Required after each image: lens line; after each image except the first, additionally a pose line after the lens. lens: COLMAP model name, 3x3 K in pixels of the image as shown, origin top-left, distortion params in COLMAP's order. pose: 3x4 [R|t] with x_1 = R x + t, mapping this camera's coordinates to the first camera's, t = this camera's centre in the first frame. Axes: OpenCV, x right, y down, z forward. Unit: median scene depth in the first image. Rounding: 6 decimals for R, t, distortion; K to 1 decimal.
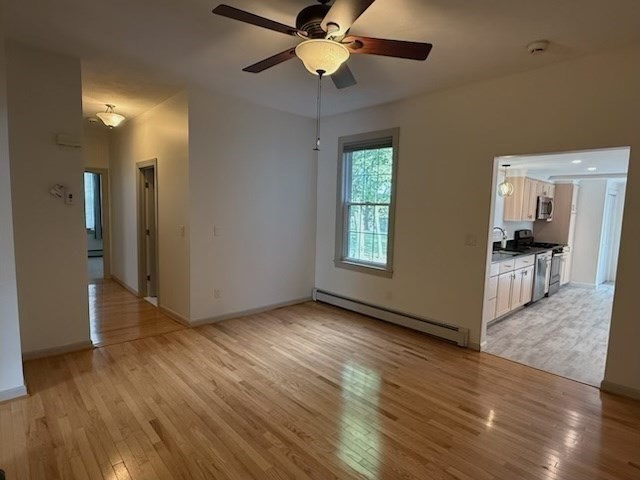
lens RADIAL K [[350.5, 0, 320.0], [0, 350.5, 240.0], [0, 0, 1]] dist [-0.000293, 0.001223]
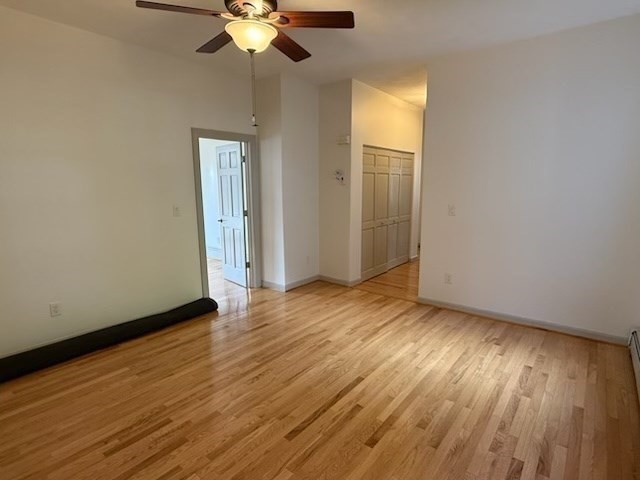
lens RADIAL K [[350.5, 0, 320.0], [0, 350.5, 240.0], [0, 0, 1]] dist [-0.000293, 0.001223]
pose [[0.145753, 0.130554, -0.980669, 0.649514], [-0.084674, 0.989263, 0.119113, -0.034343], [0.985691, 0.065676, 0.155243, 0.613545]]
